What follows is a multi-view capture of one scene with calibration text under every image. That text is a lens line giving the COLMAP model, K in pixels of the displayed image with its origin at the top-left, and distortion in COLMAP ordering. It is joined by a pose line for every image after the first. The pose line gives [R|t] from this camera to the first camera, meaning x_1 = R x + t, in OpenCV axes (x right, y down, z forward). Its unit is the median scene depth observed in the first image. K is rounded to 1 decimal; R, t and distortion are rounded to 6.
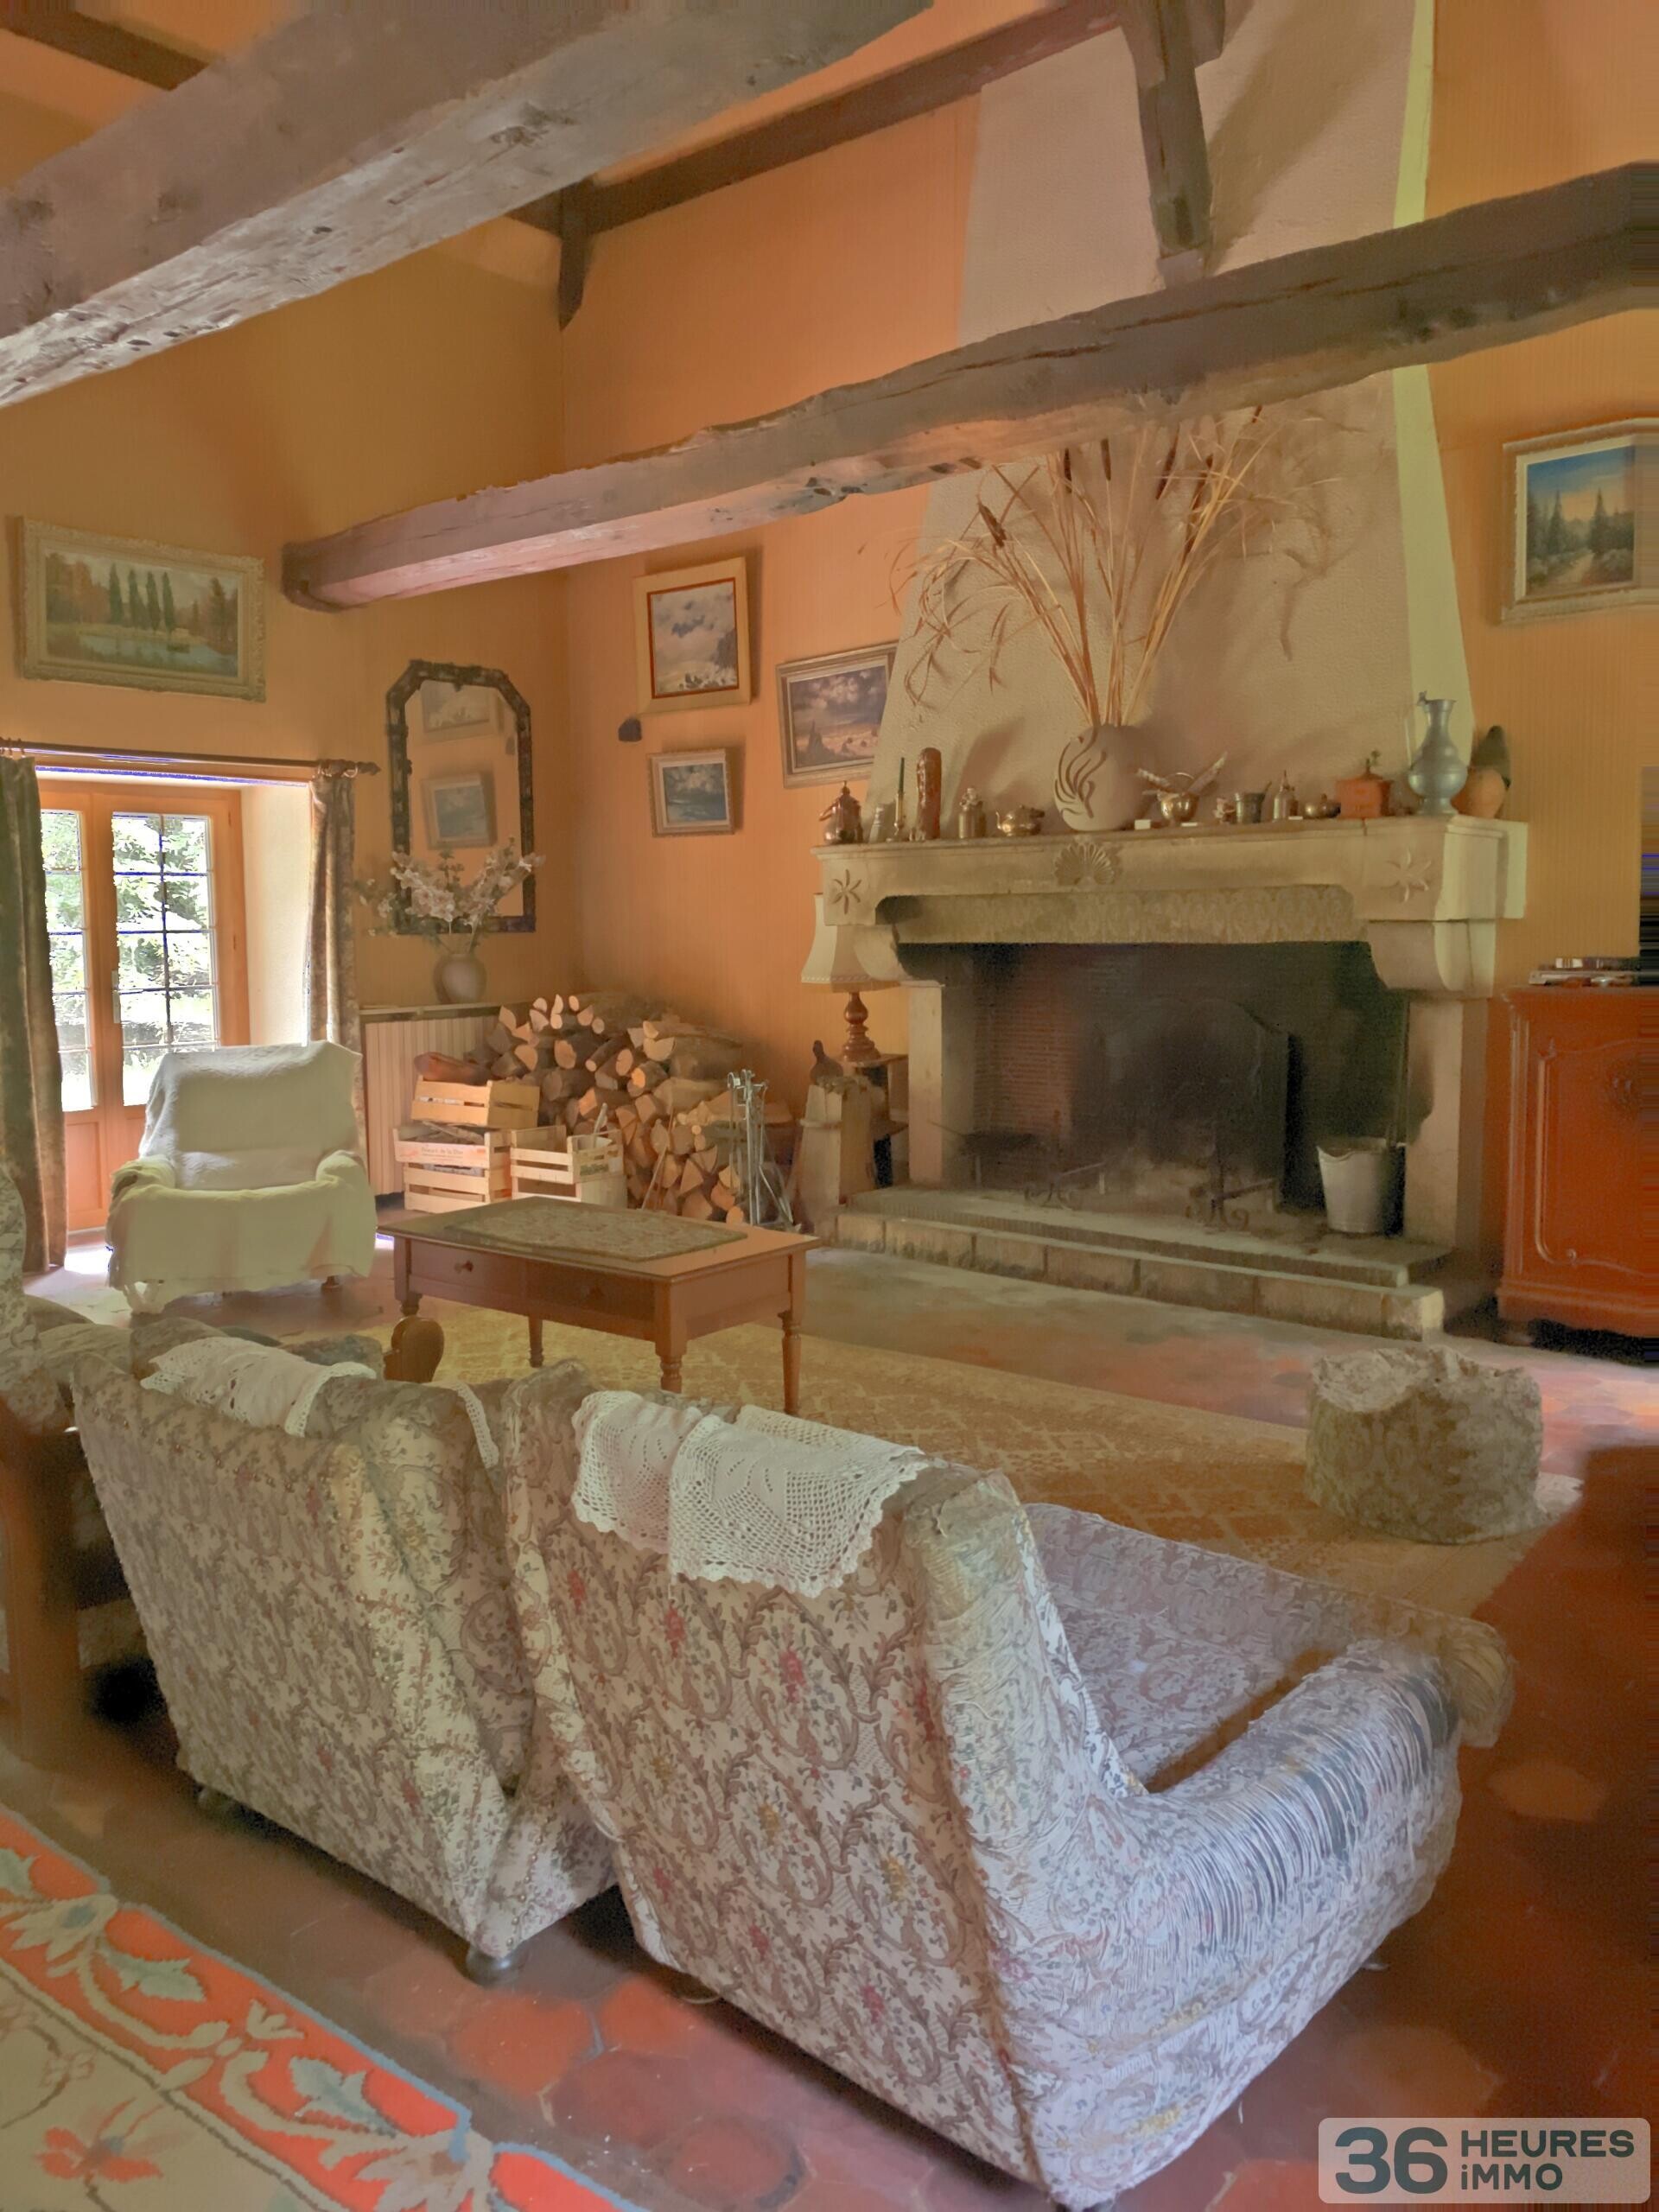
lens RADIAL K [[1673.7, 0, 833.2], [0, 1673.7, 1125.1], [0, 0, 1]] dist [-0.045288, -0.016393]
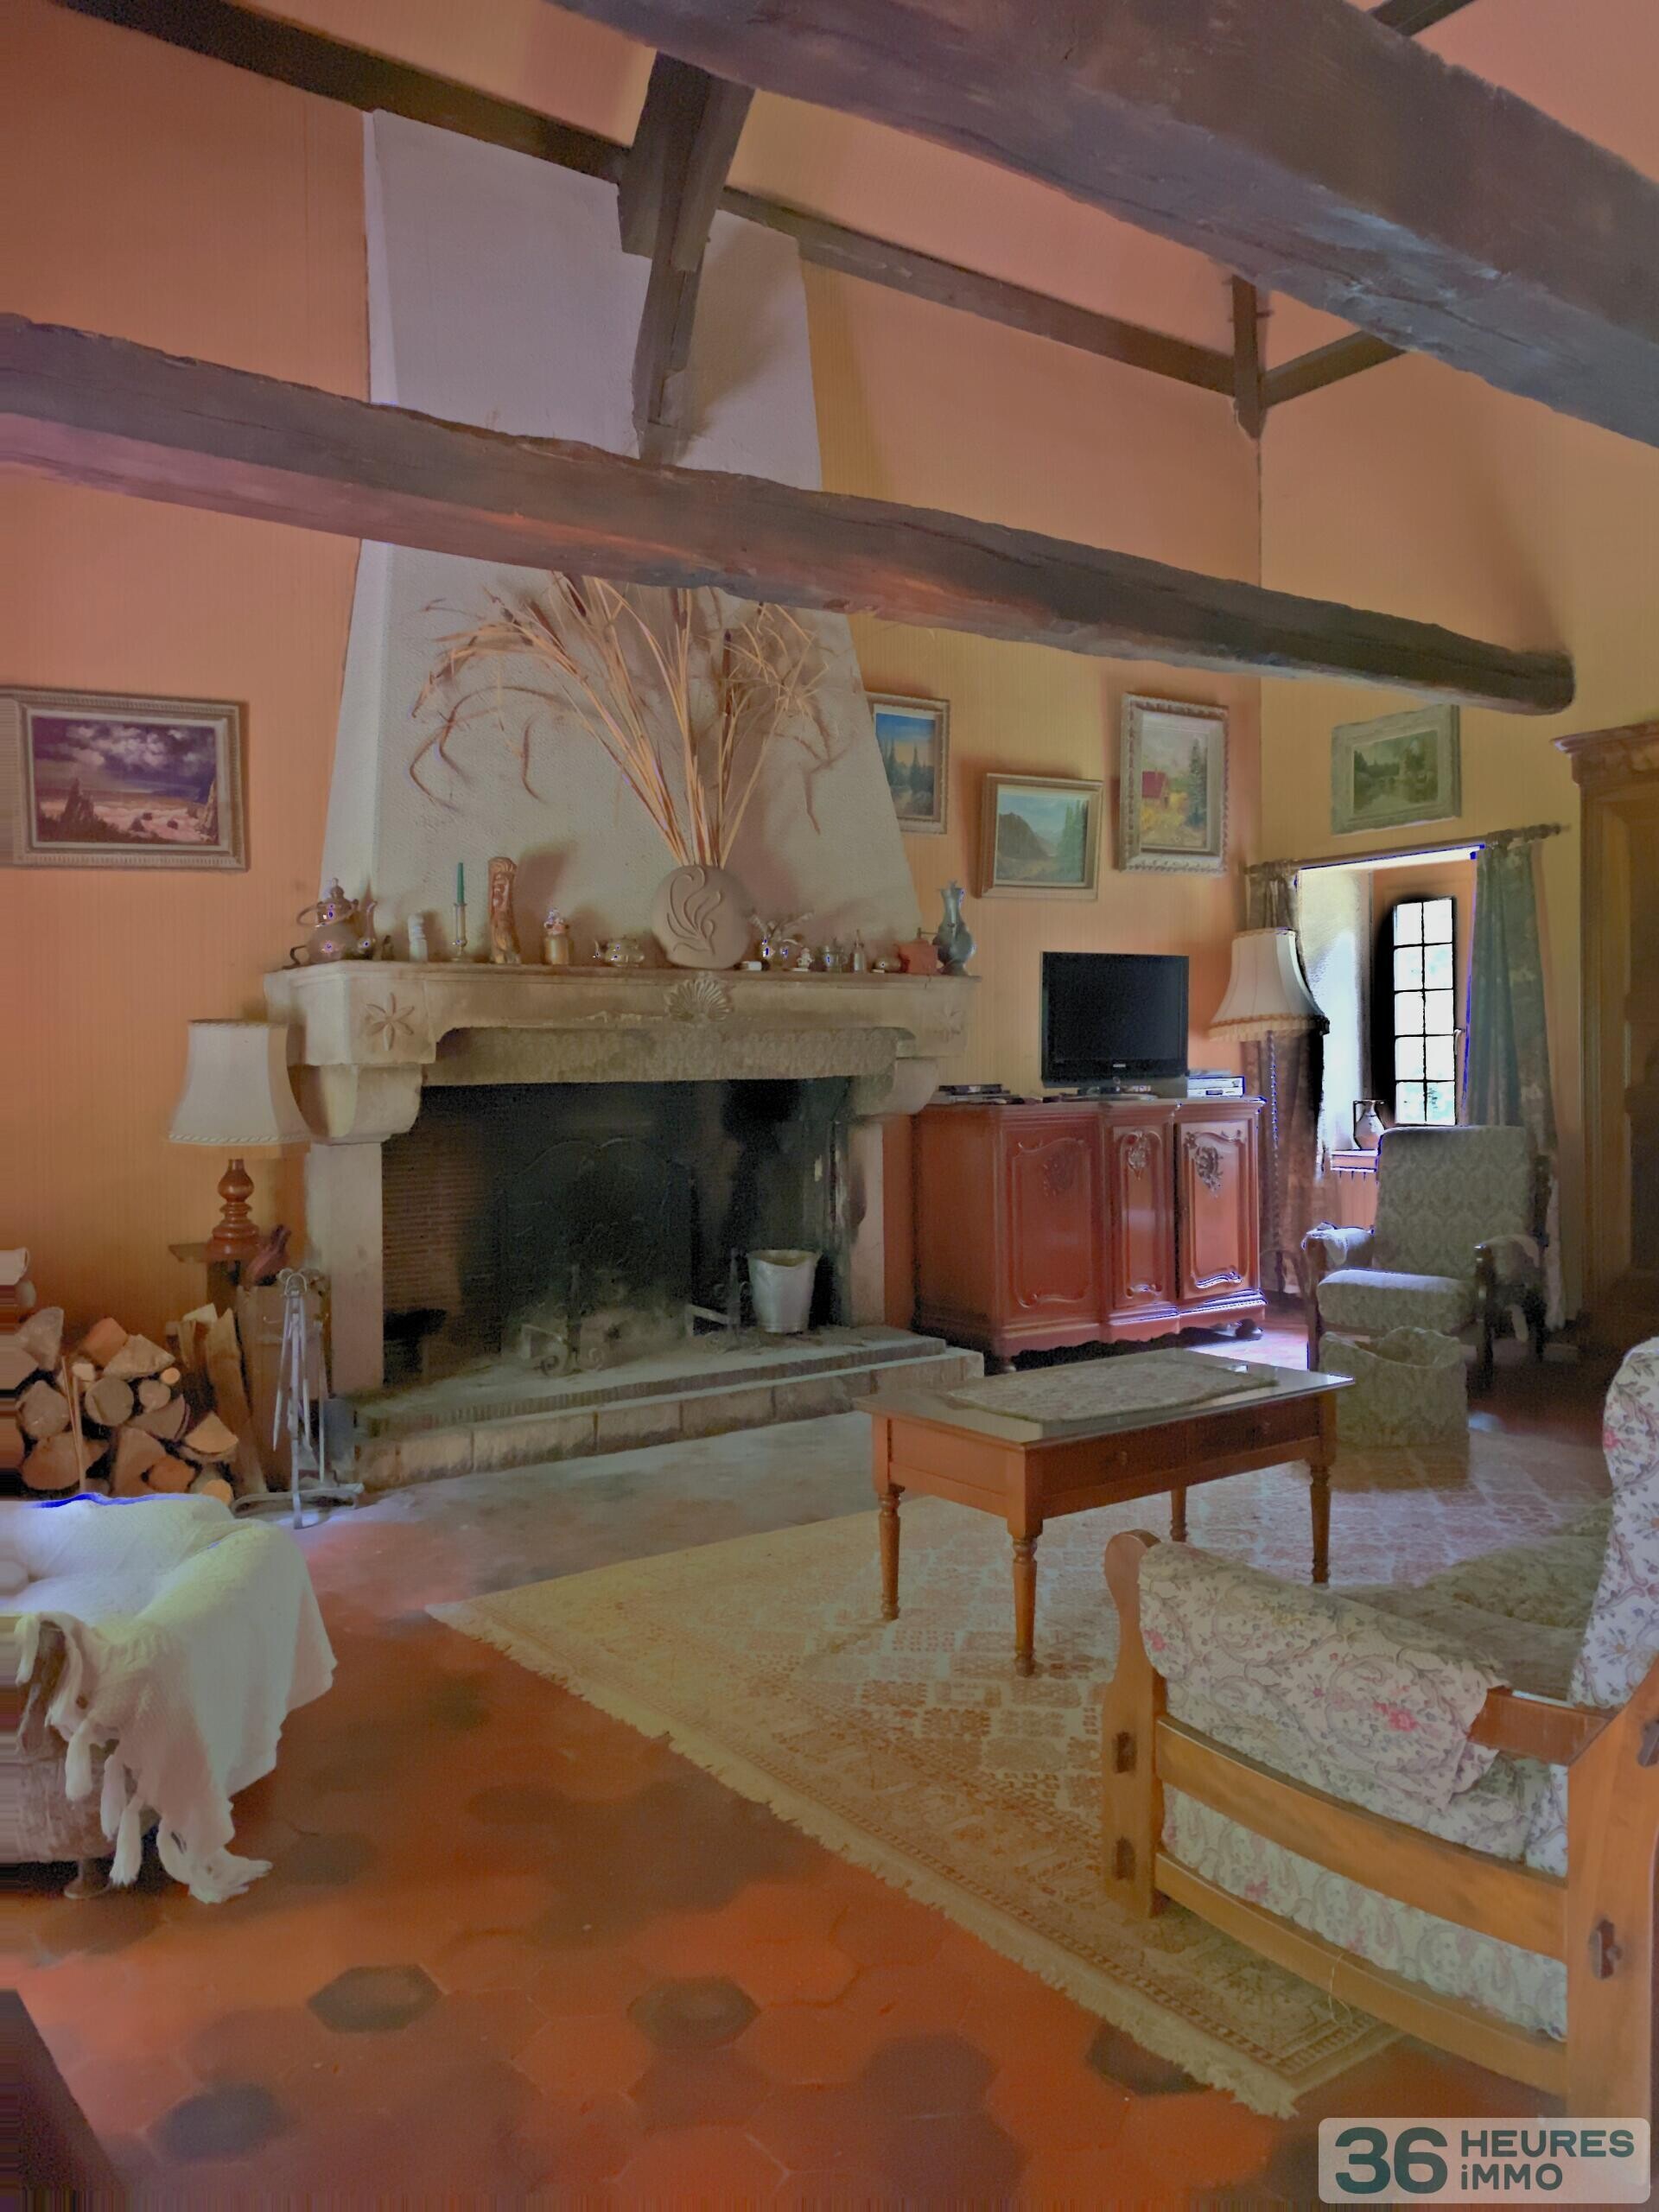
lens RADIAL K [[1673.7, 0, 829.7], [0, 1673.7, 1087.0], [0, 0, 1]] dist [-0.045288, -0.016393]
pose [[0.201962, -0.001839, 0.979392, -0.753019], [0.131603, 0.990980, -0.025277, -0.065946], [-0.970511, 0.133996, 0.200382, 0.686100]]
